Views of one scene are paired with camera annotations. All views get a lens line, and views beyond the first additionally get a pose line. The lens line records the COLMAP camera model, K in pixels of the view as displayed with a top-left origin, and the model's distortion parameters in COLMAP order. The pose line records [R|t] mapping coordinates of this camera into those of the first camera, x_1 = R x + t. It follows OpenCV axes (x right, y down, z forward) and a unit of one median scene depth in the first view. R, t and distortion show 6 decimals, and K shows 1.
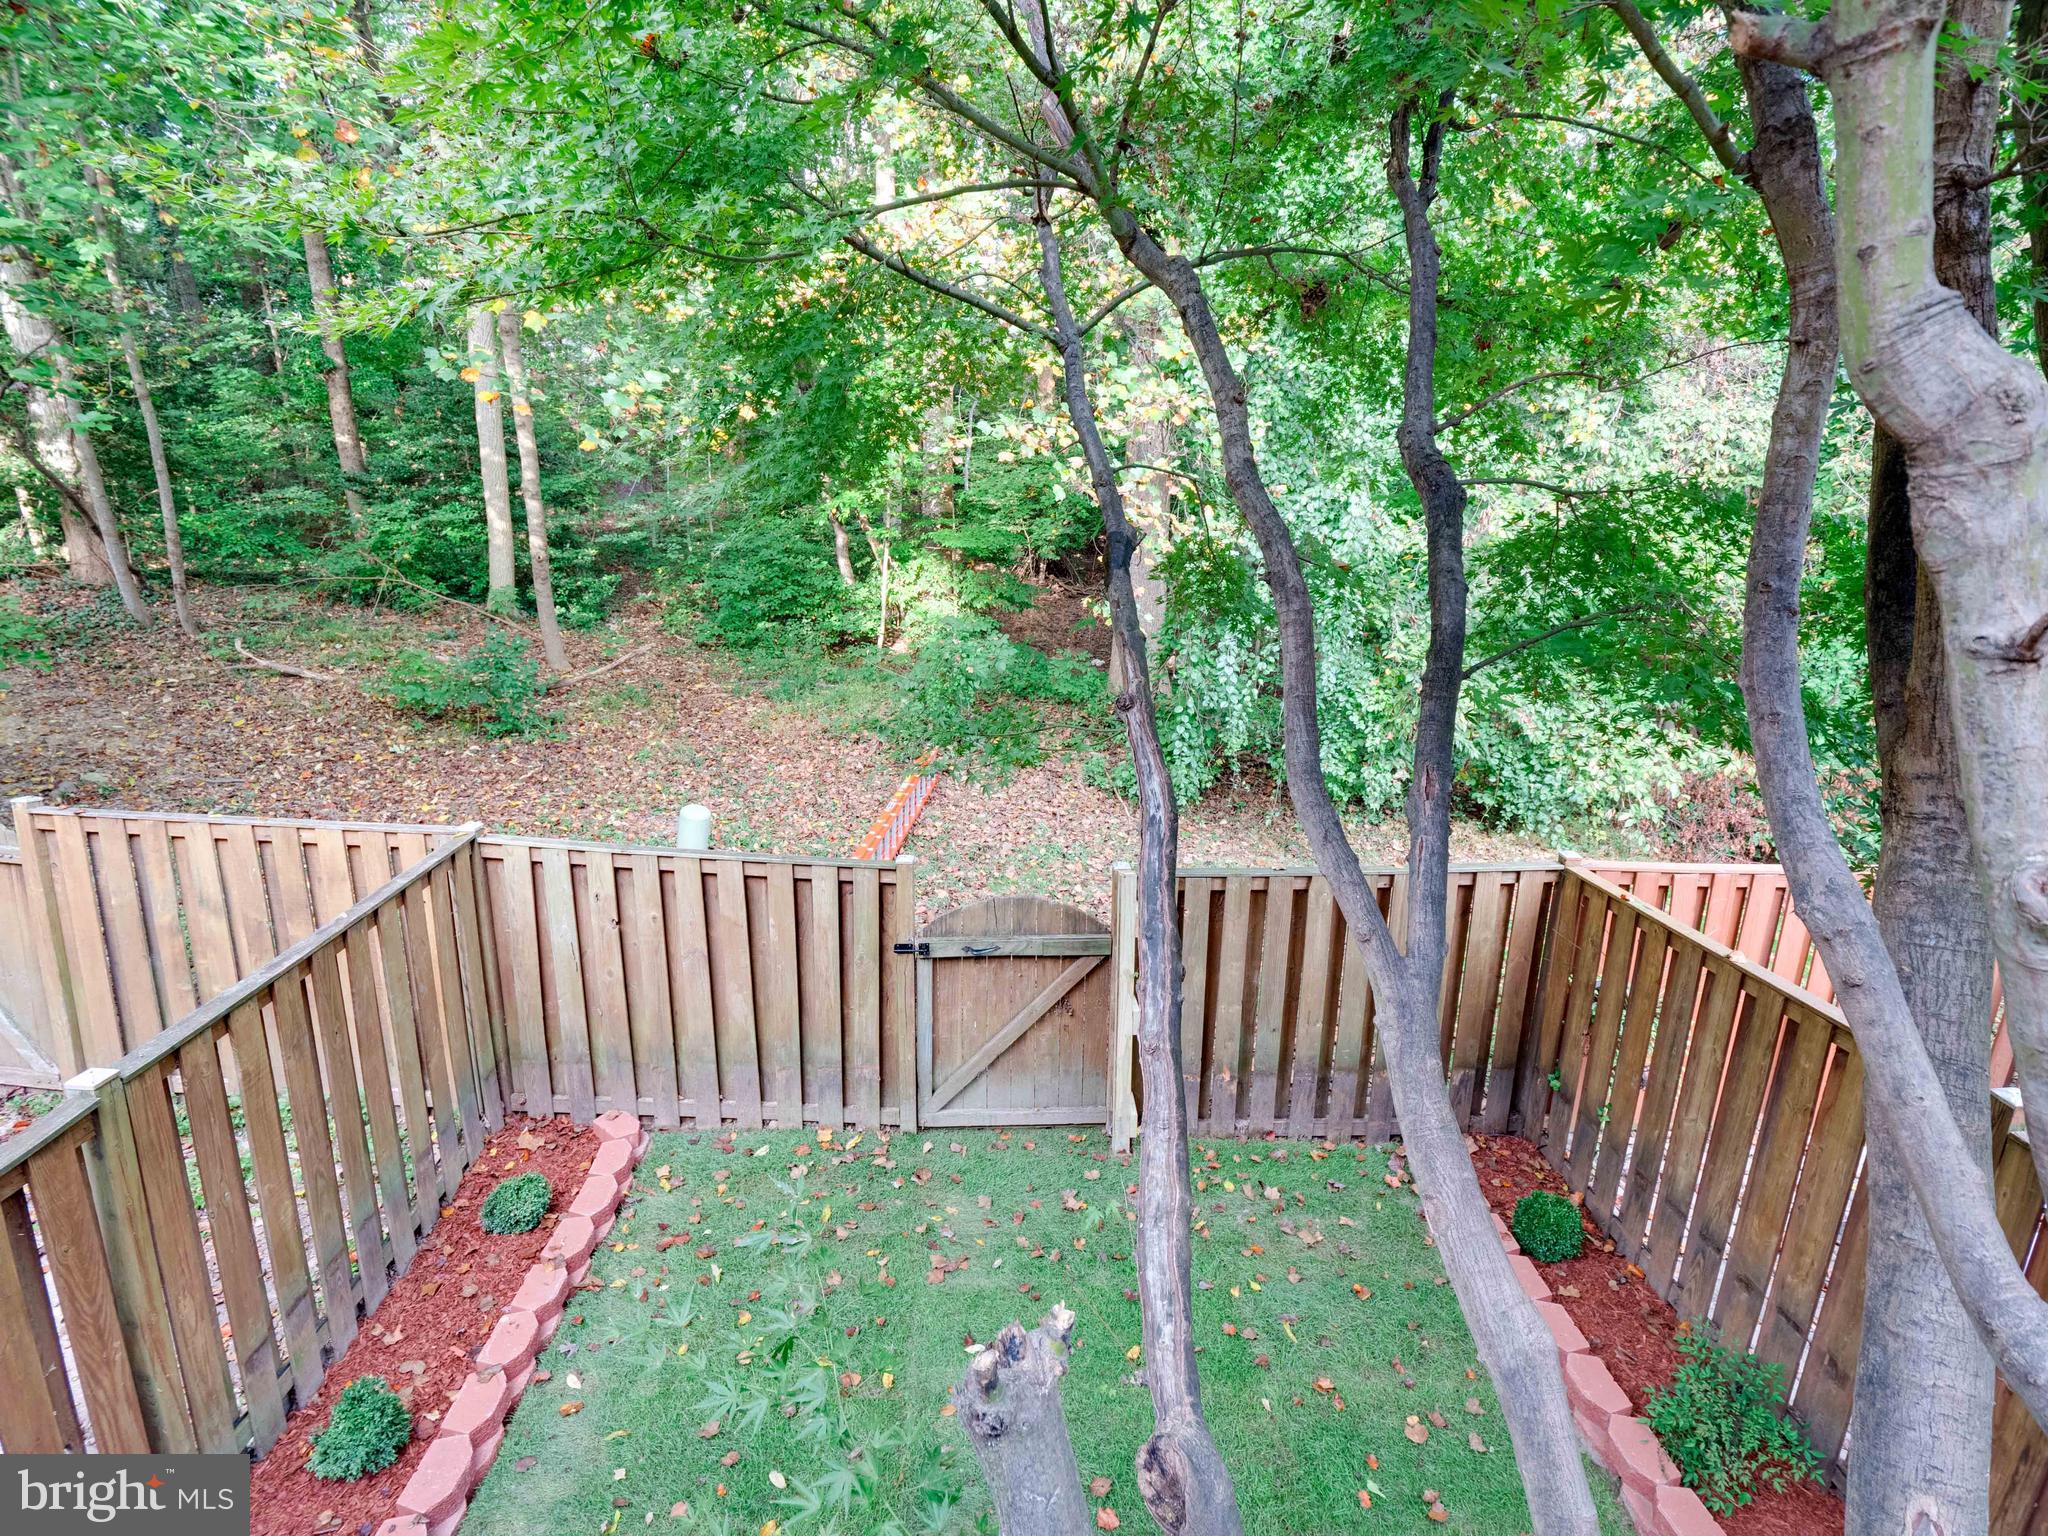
lens RADIAL K [[1041.3, 0, 1024.0], [0, 1041.3, 768.0], [0, 0, 1]] dist [-0.005176, -0.008874]
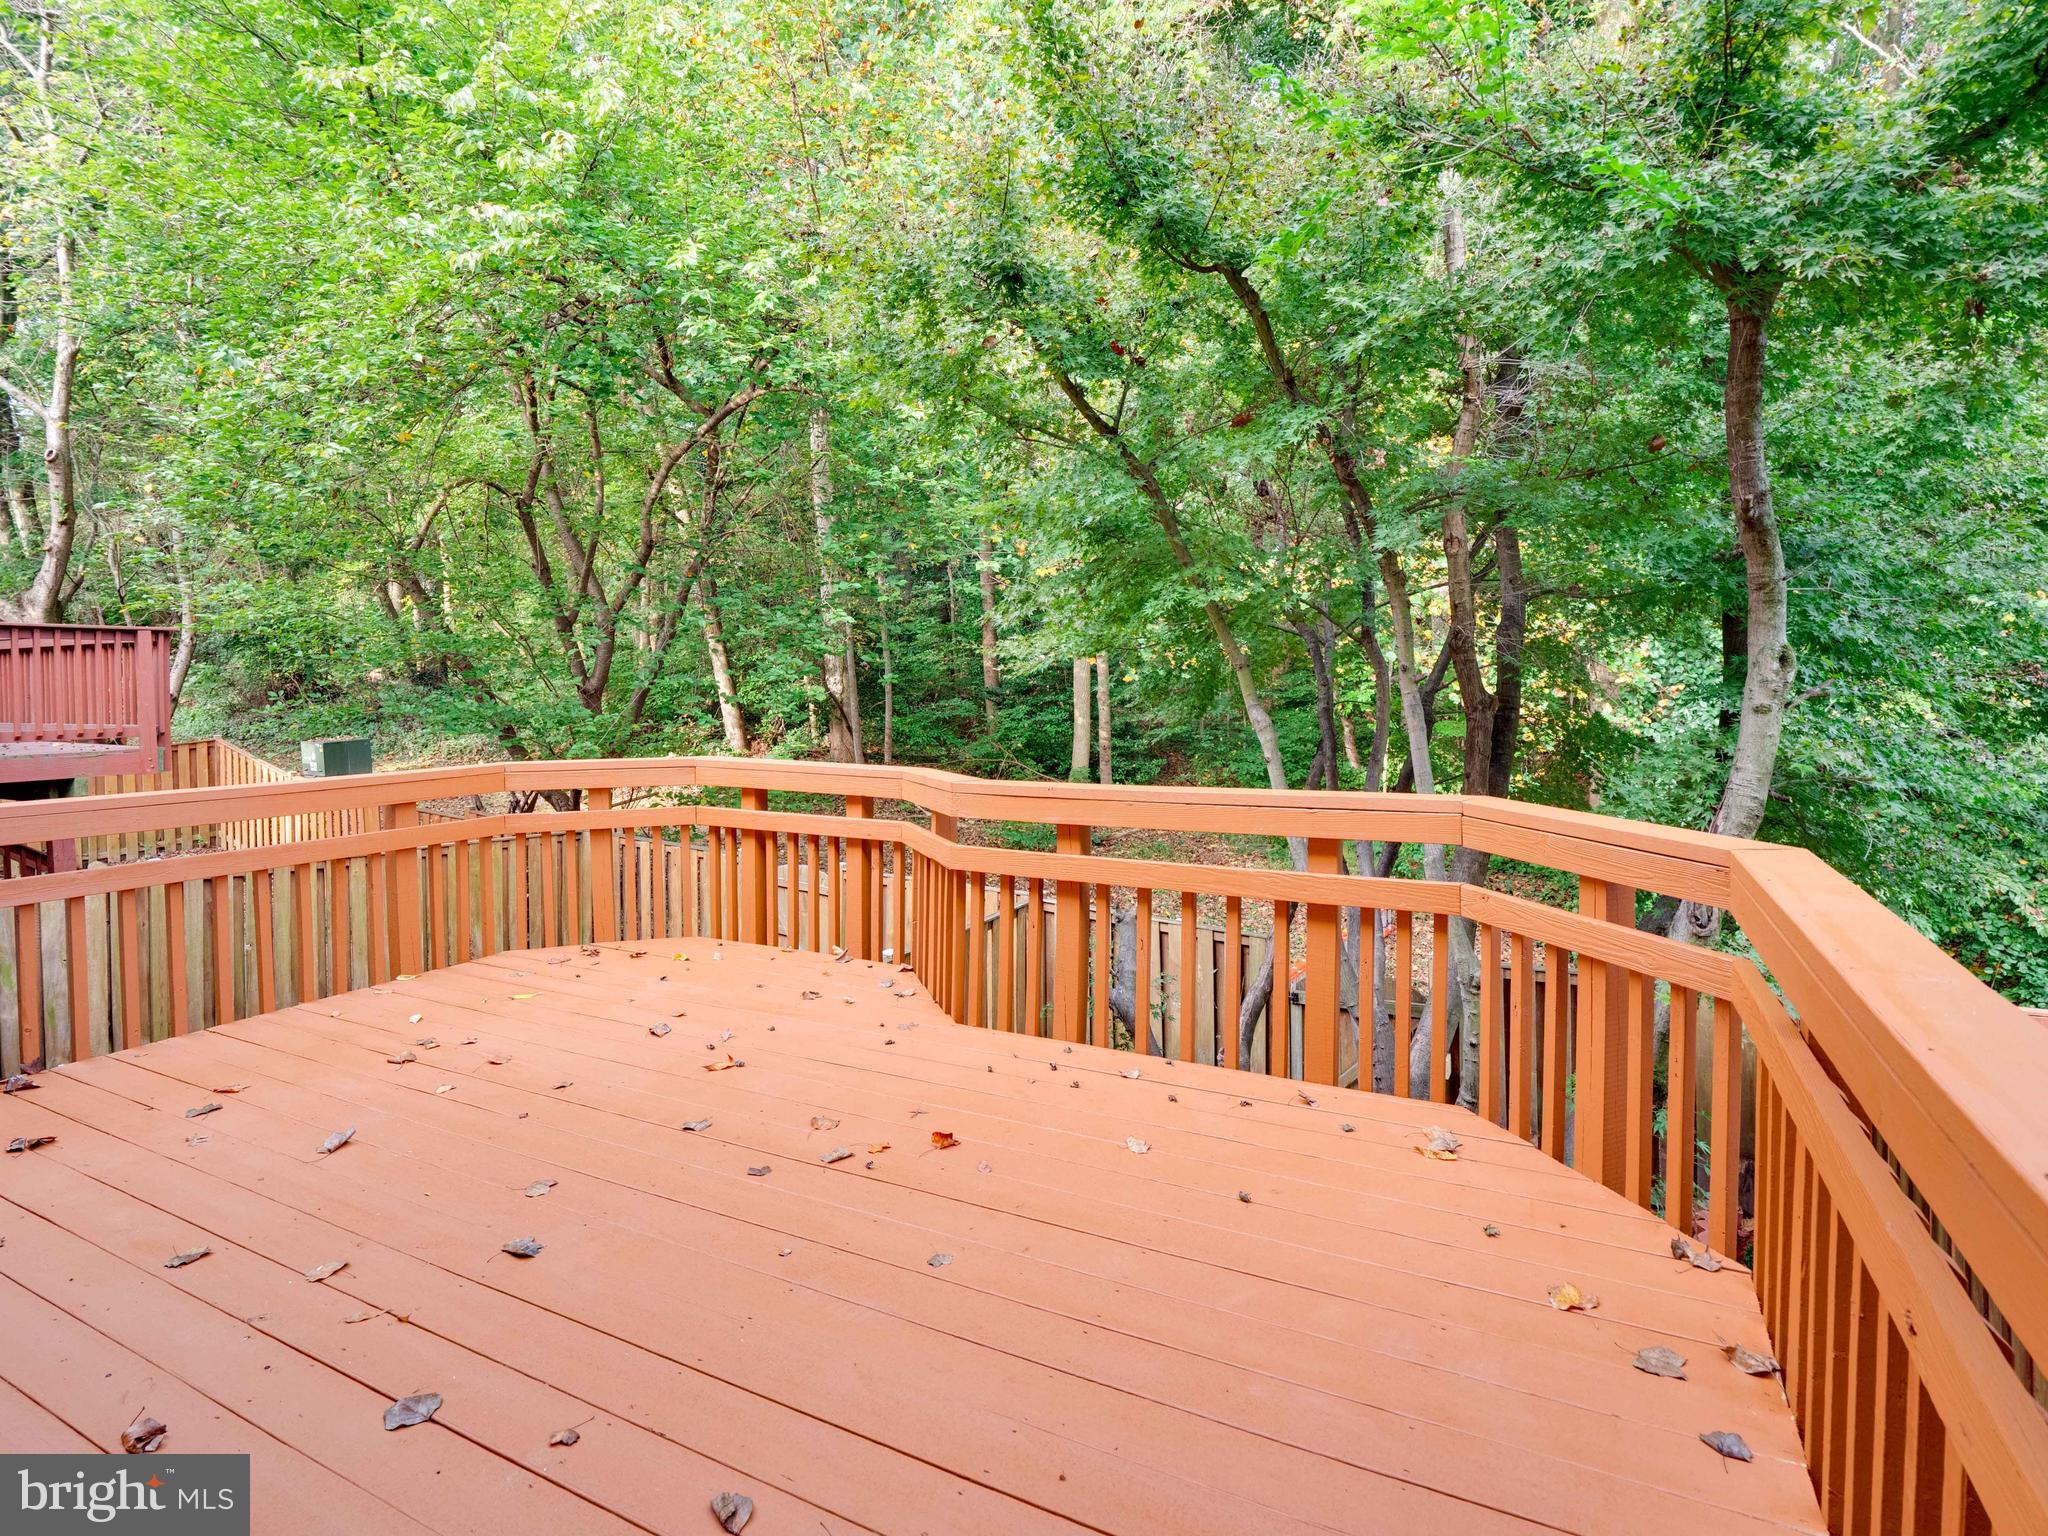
lens RADIAL K [[1041.3, 0, 1024.0], [0, 1041.3, 768.0], [0, 0, 1]] dist [-0.005176, -0.008874]
pose [[0.867222, 0.008088, -0.497856, 0.105915], [-0.096809, 0.983527, -0.152654, 0.038742], [0.488420, 0.180581, 0.853719, -0.184062]]
